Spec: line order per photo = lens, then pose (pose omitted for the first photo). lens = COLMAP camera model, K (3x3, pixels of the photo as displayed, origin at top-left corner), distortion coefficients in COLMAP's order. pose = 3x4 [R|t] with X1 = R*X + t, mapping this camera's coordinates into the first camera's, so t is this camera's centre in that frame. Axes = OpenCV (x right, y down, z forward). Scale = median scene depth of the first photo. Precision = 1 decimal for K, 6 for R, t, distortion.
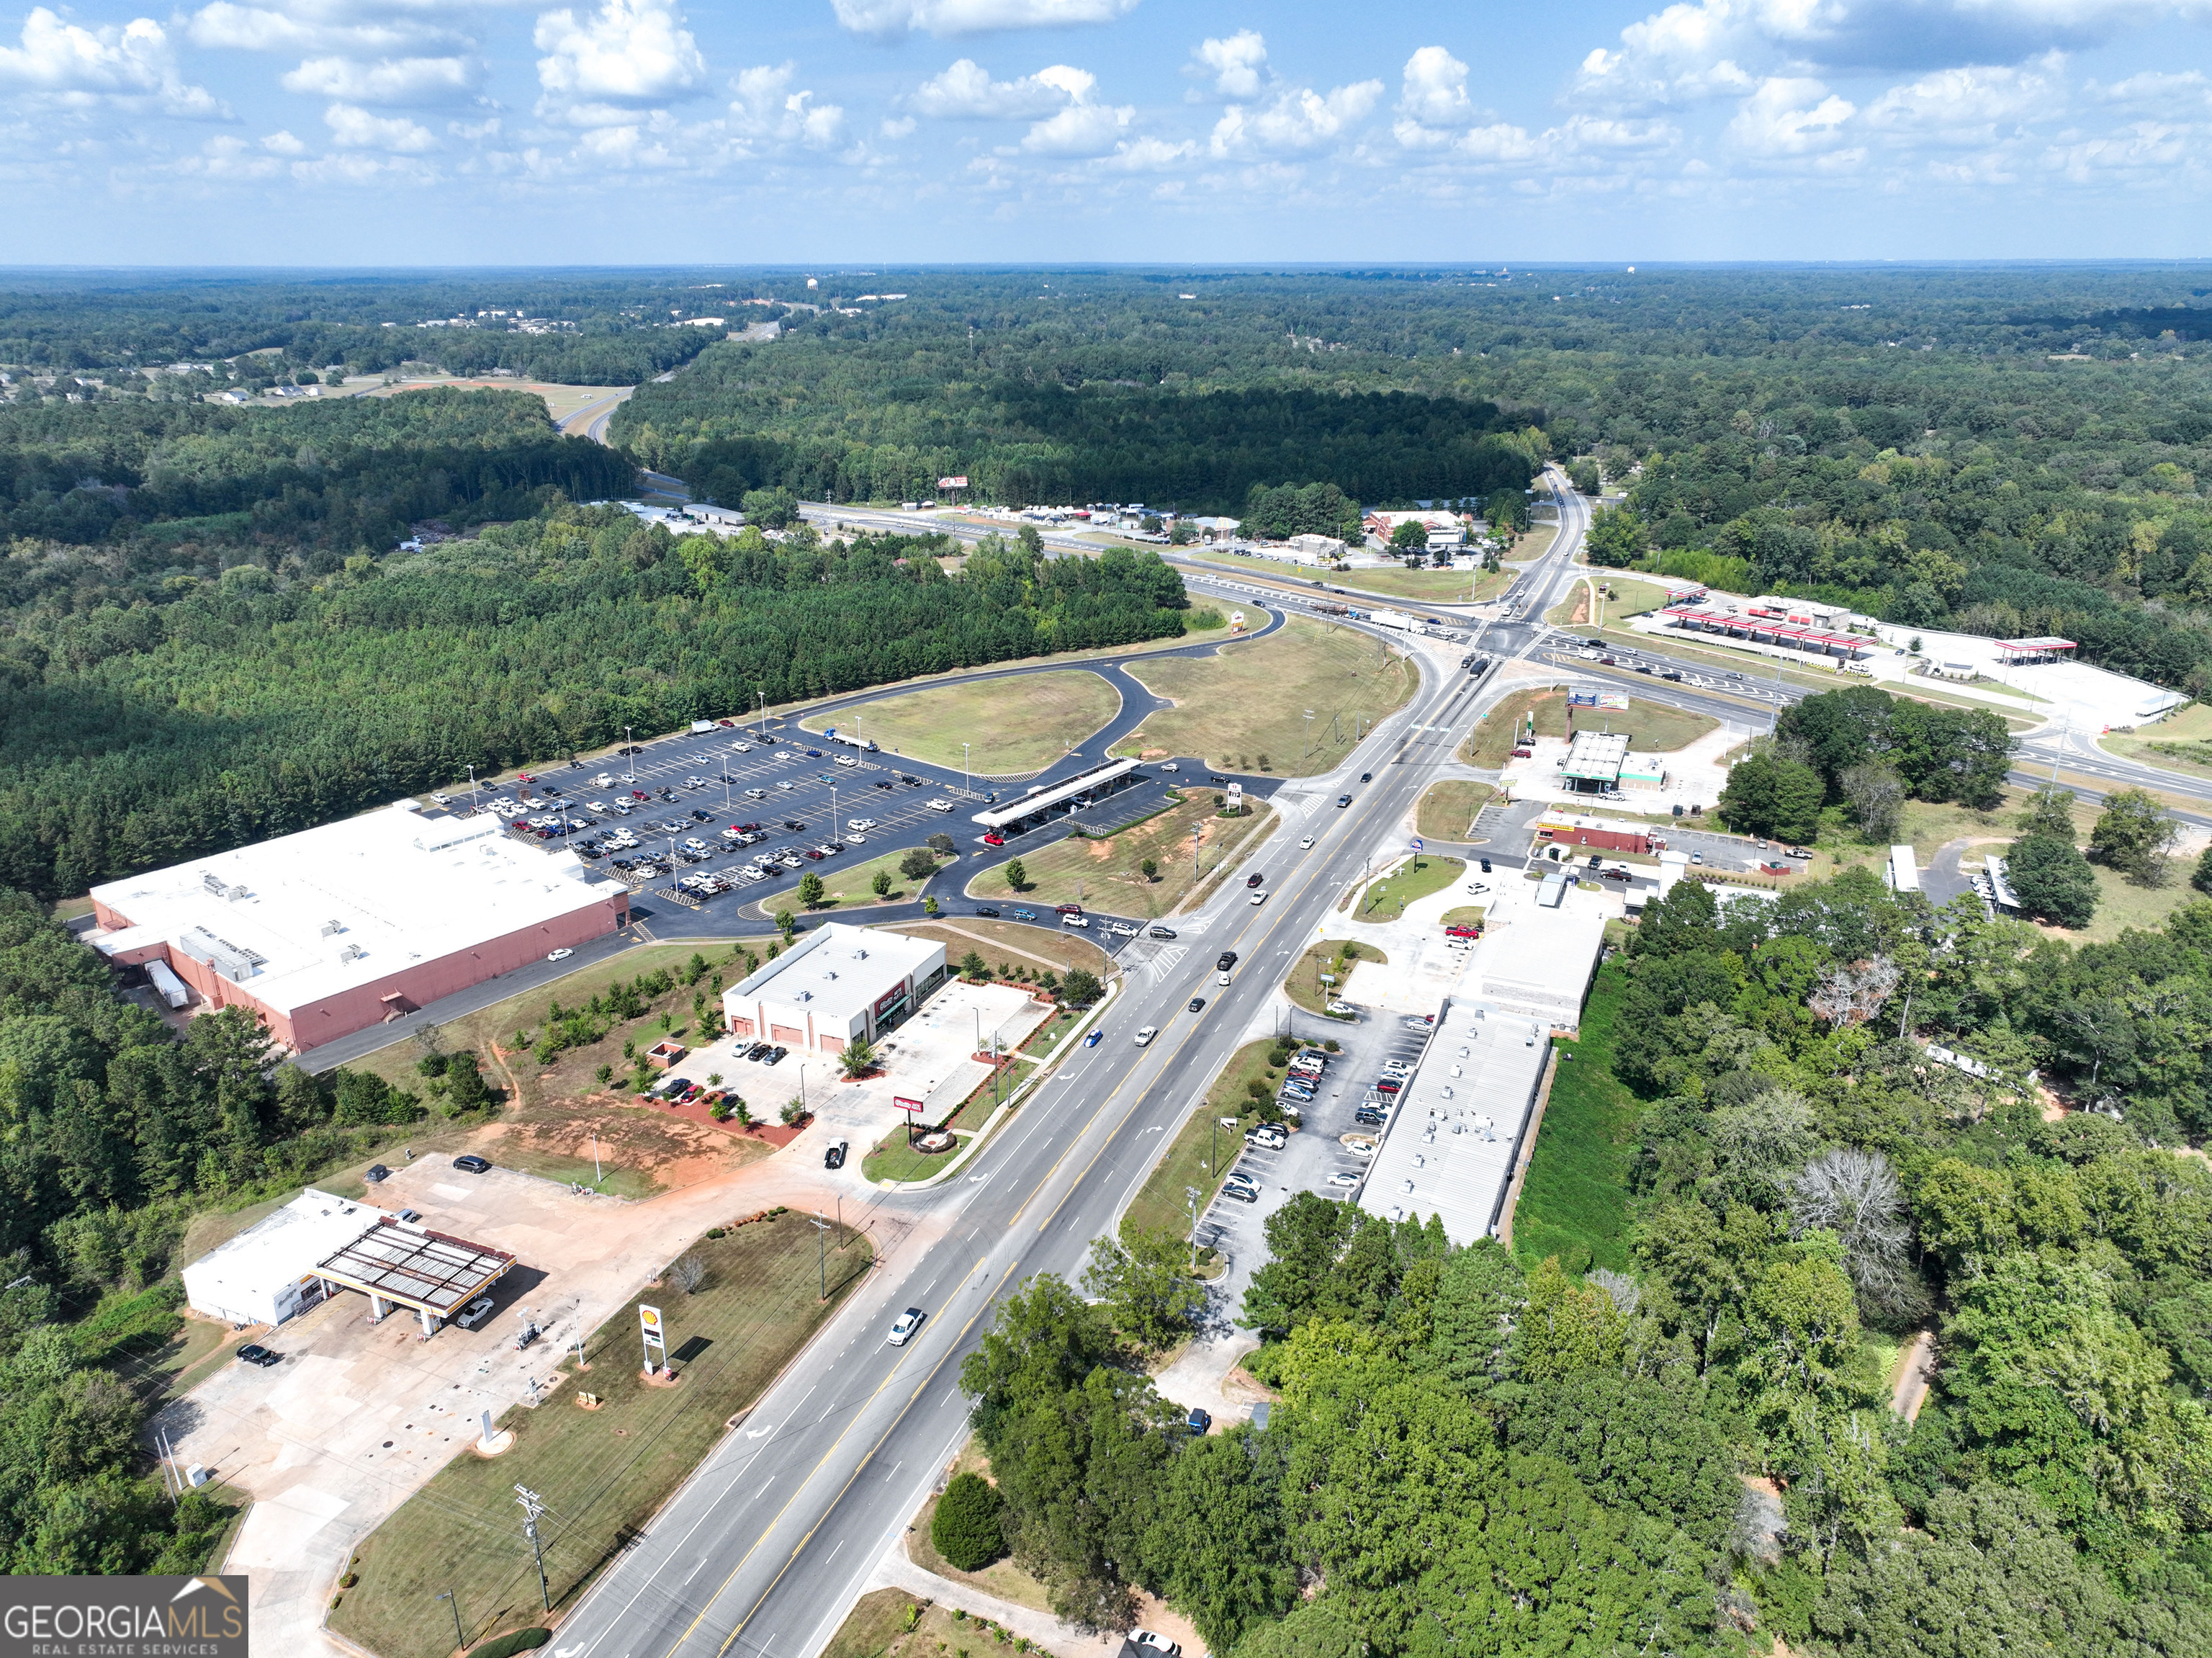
lens RADIAL K [[1552.6, 0, 1102.4], [0, 1552.6, 816.1], [0, 0, 1]] dist [-0.004491, 0.021694]
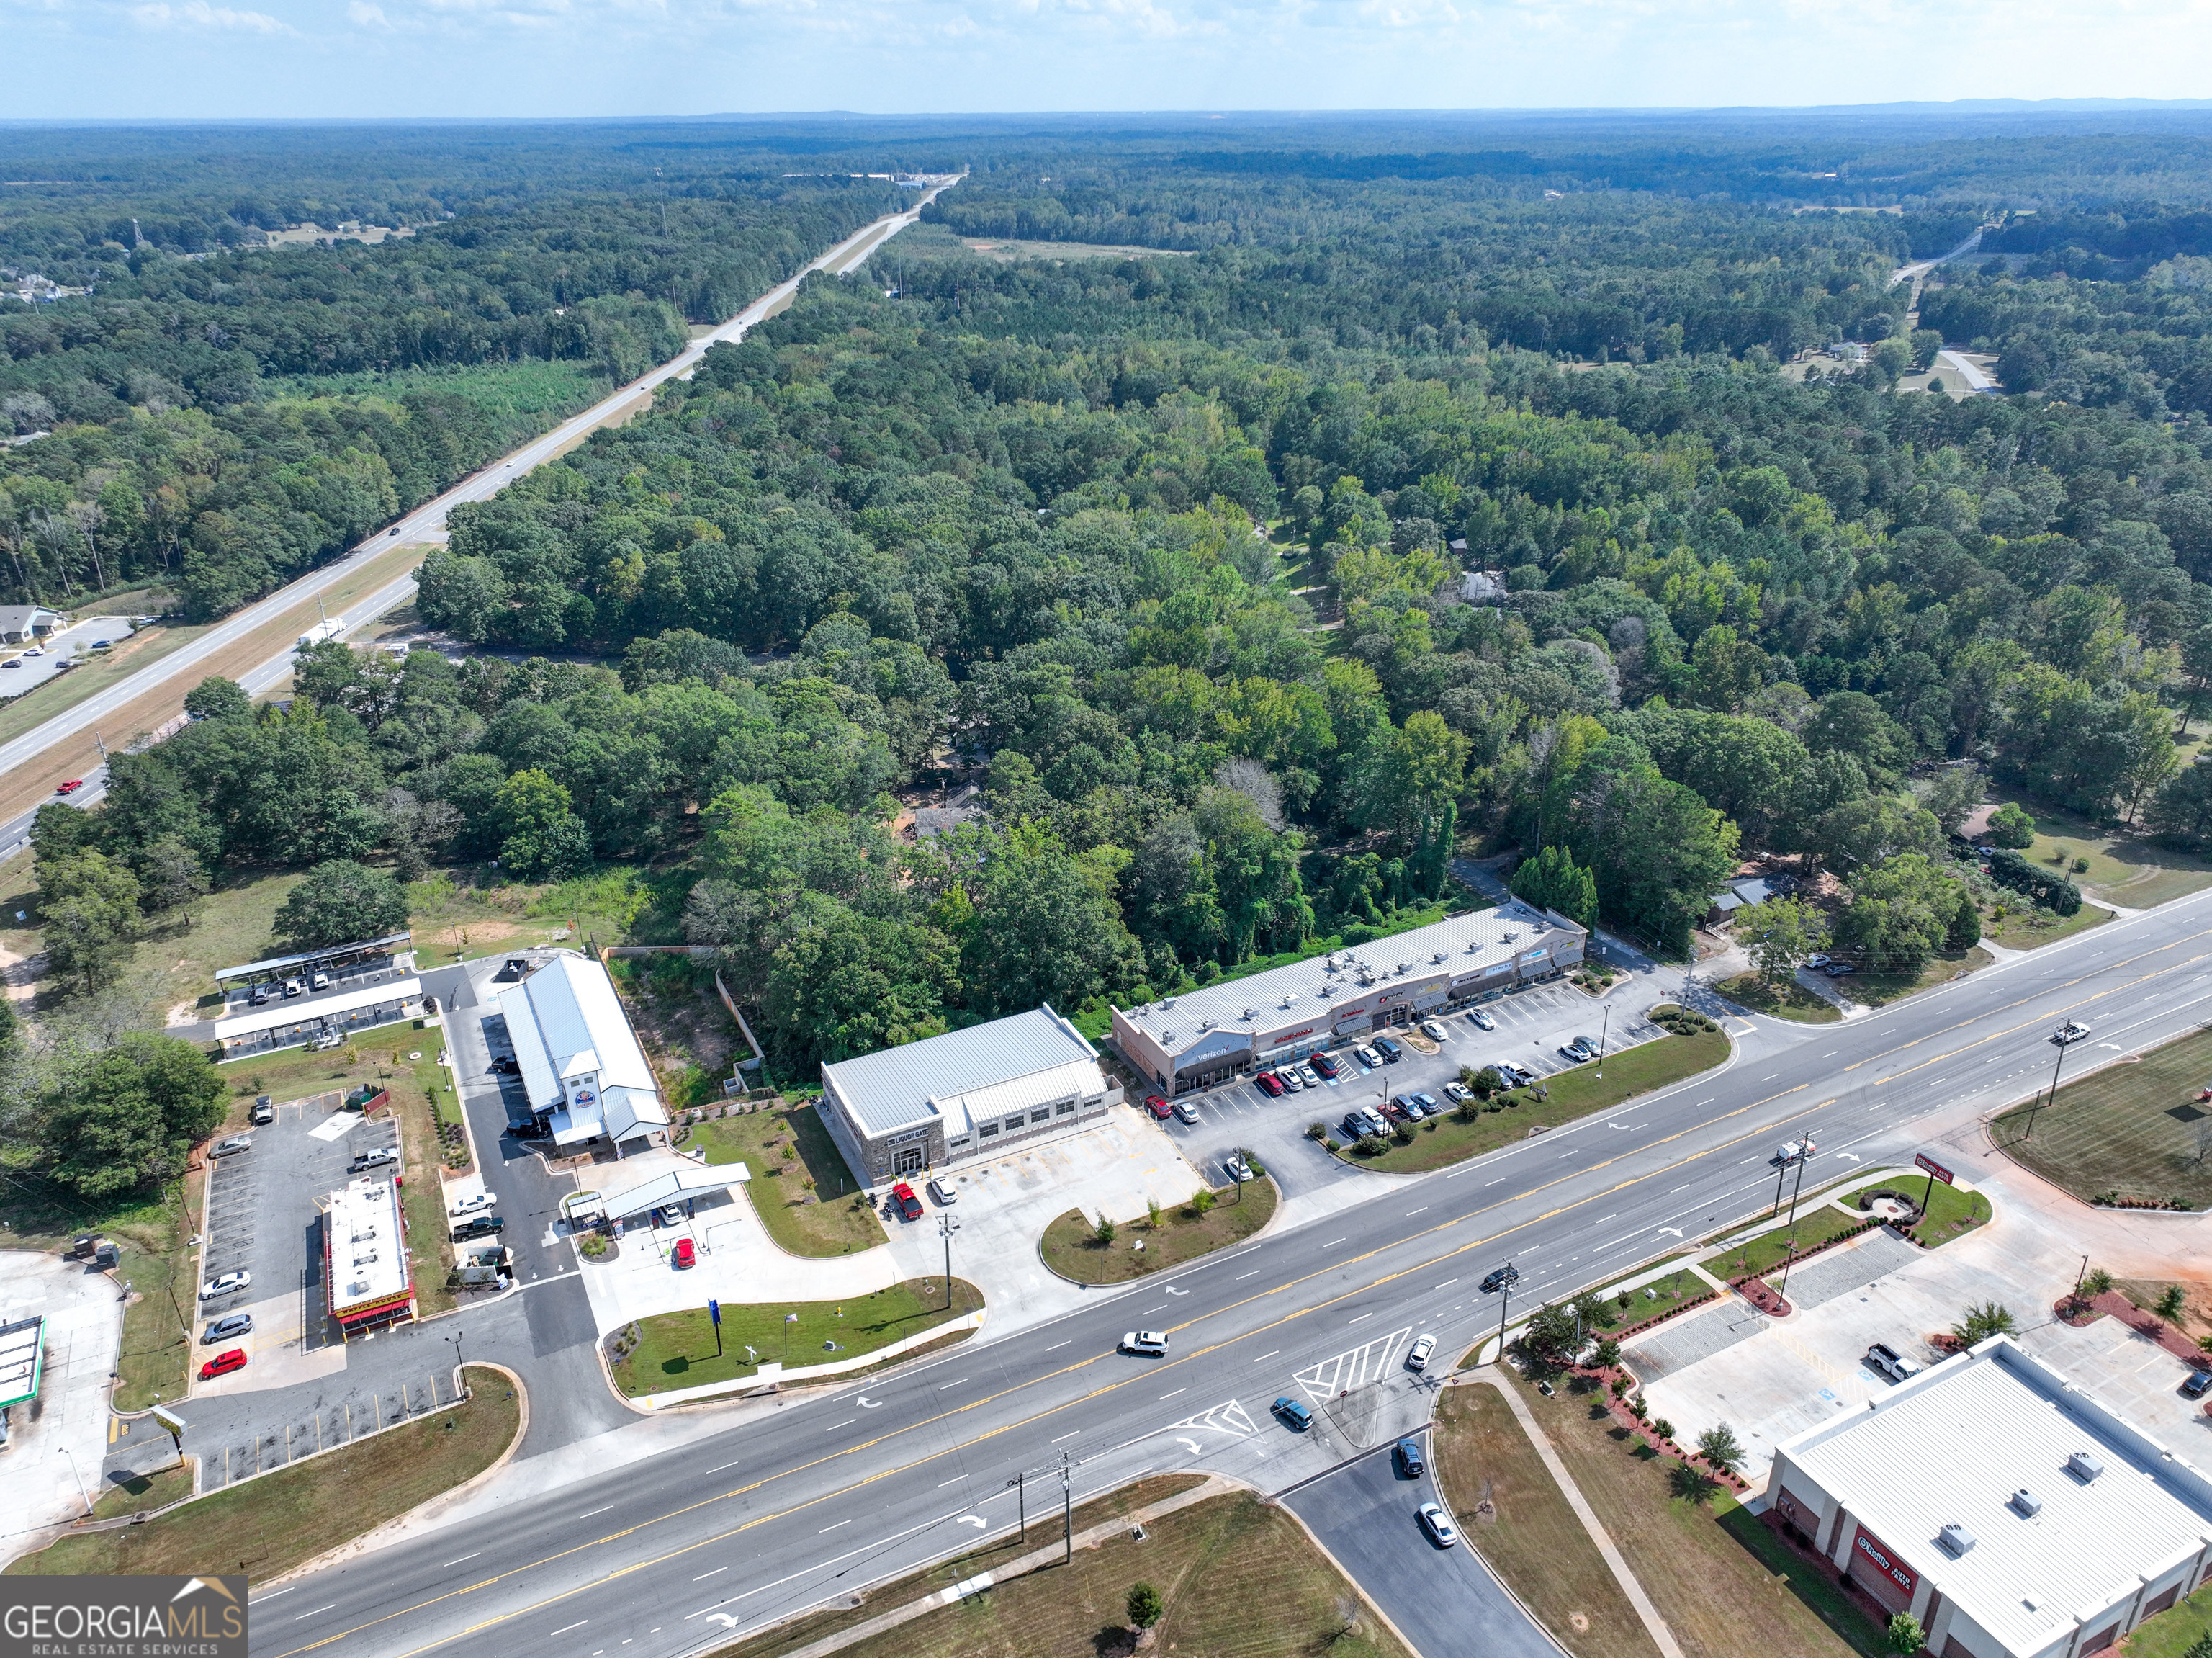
lens RADIAL K [[1552.6, 0, 1102.4], [0, 1552.6, 816.1], [0, 0, 1]] dist [-0.004491, 0.021694]
pose [[-0.769309, -0.255347, 0.585629, -0.184990], [0.223841, 0.750820, 0.621421, -0.473801], [-0.598380, 0.609153, -0.520456, 1.325700]]
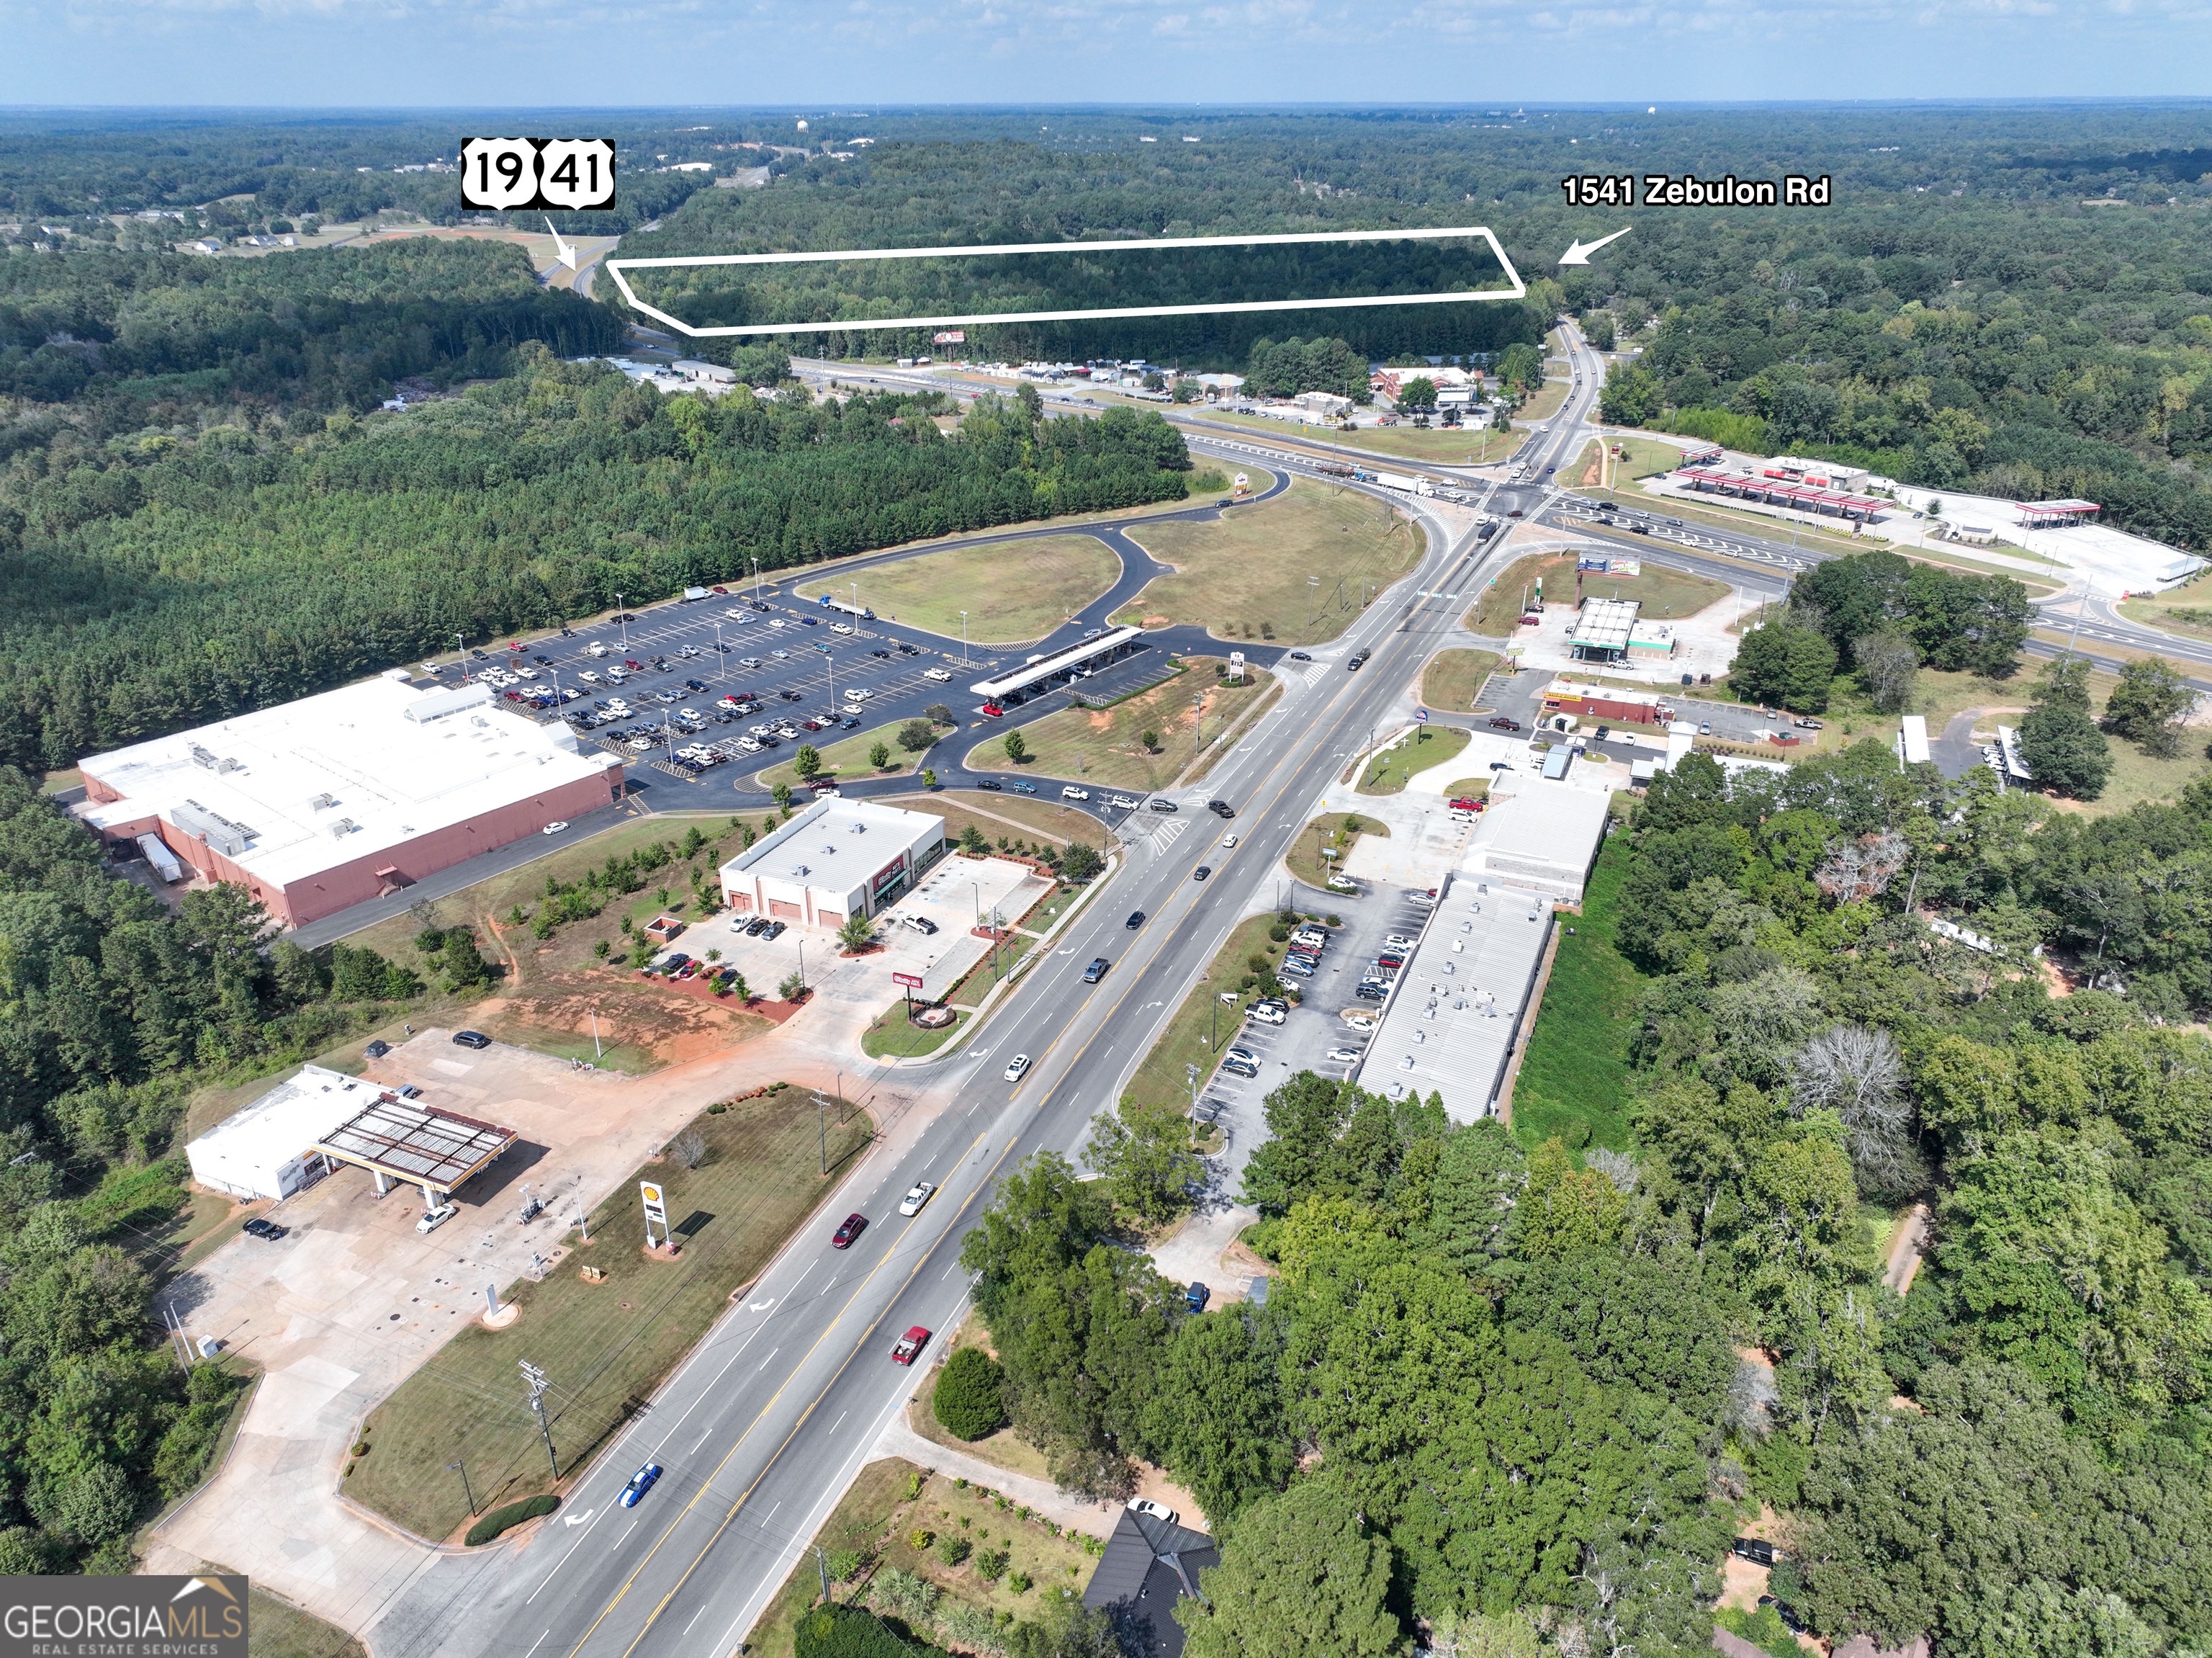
lens RADIAL K [[1552.6, 0, 1102.4], [0, 1552.6, 816.1], [0, 0, 1]] dist [-0.004491, 0.021694]
pose [[1.000000, -0.000429, -0.000774, 0.000687], [0.000496, 0.996124, 0.087958, -0.005668], [0.000733, -0.087958, 0.996124, 0.014841]]
